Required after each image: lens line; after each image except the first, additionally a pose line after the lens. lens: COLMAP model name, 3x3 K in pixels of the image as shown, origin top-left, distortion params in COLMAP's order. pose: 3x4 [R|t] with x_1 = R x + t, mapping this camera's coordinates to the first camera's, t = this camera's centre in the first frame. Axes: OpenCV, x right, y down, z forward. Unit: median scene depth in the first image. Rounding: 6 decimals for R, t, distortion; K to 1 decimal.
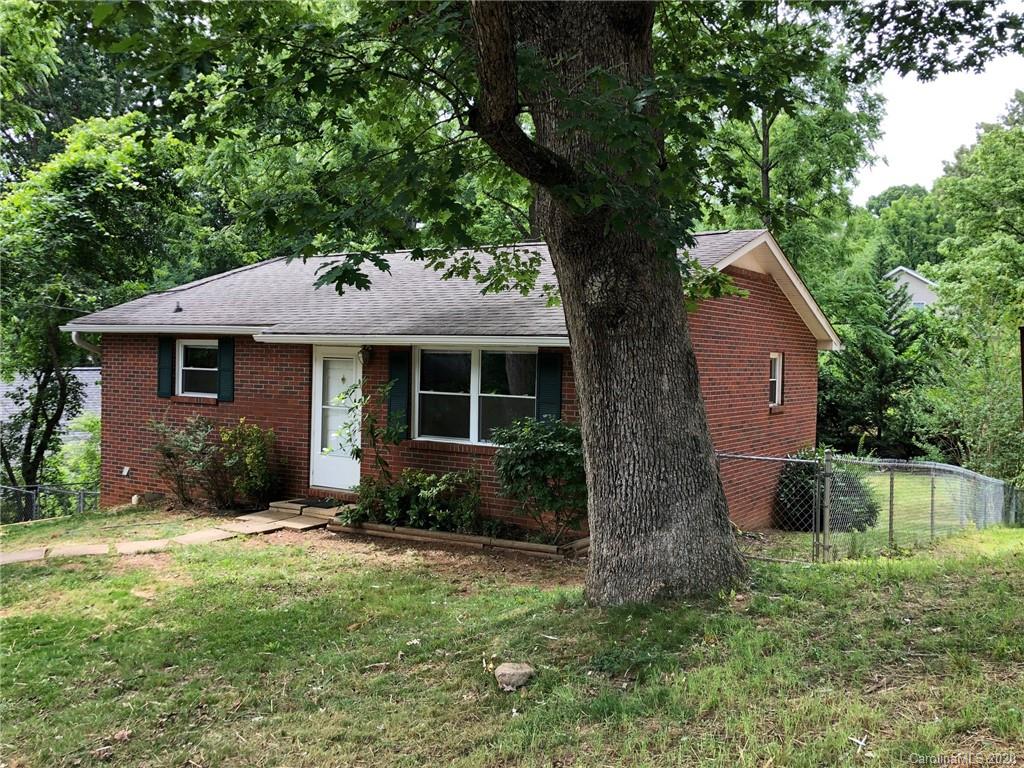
lens RADIAL K [[954.8, 0, 512.0], [0, 954.8, 384.0], [0, 0, 1]] dist [0.007348, 0.002728]
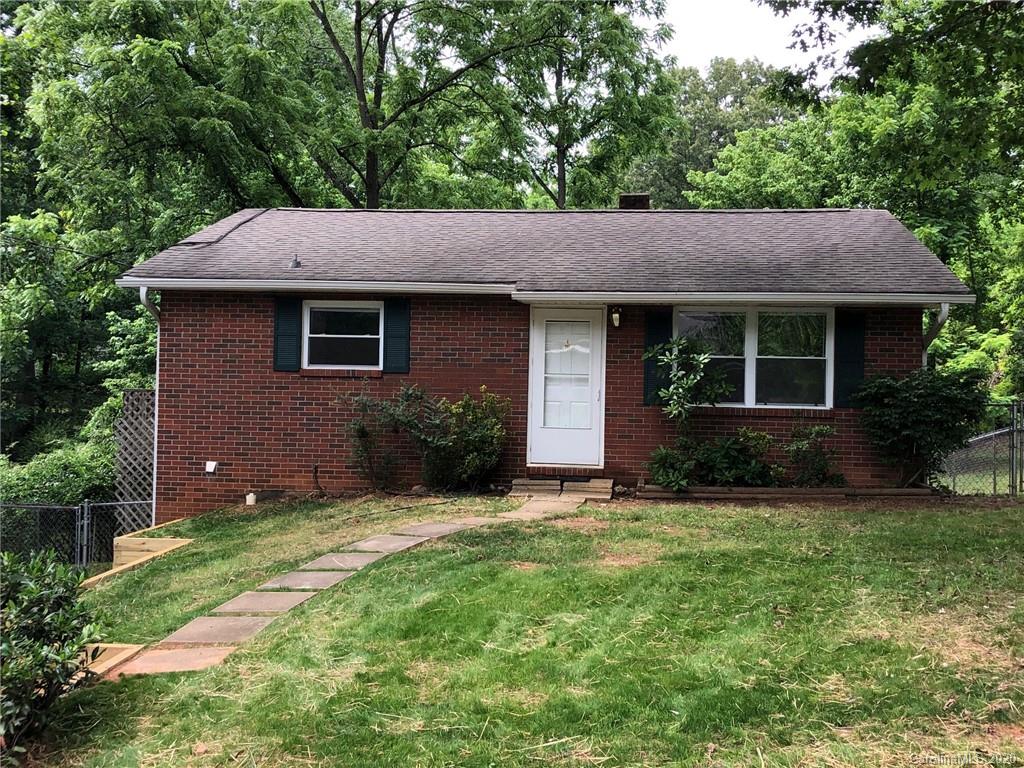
lens RADIAL K [[1224.5, 0, 512.0], [0, 1224.5, 384.0], [0, 0, 1]] dist [0.144921, -0.011456]
pose [[0.890885, -0.001889, 0.454225, -0.746678], [0.014091, 0.999625, -0.023481, 0.058351], [-0.454010, 0.027319, 0.890578, -0.021142]]
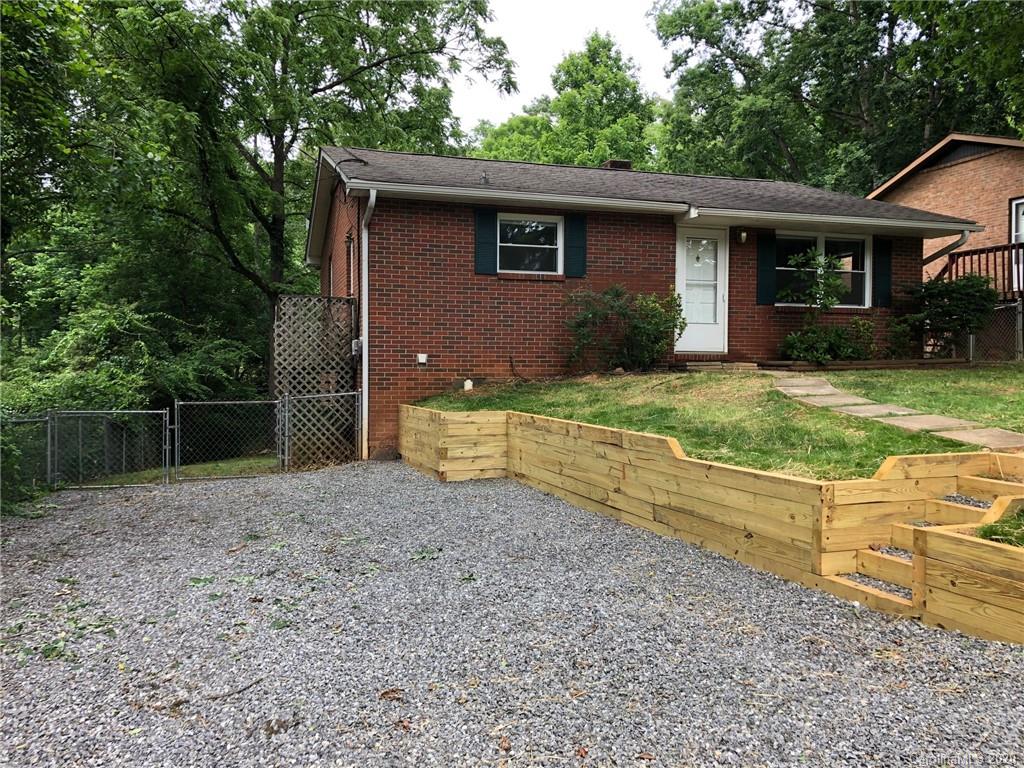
lens RADIAL K [[834.5, 0, 512.9], [0, 834.5, 371.2], [0, 0, 1]] dist [0.141323, -0.142333]
pose [[0.633169, -0.025915, 0.773580, -1.096318], [0.034165, 0.999401, 0.005516, 0.117469], [-0.773259, 0.022937, 0.633675, 0.519571]]
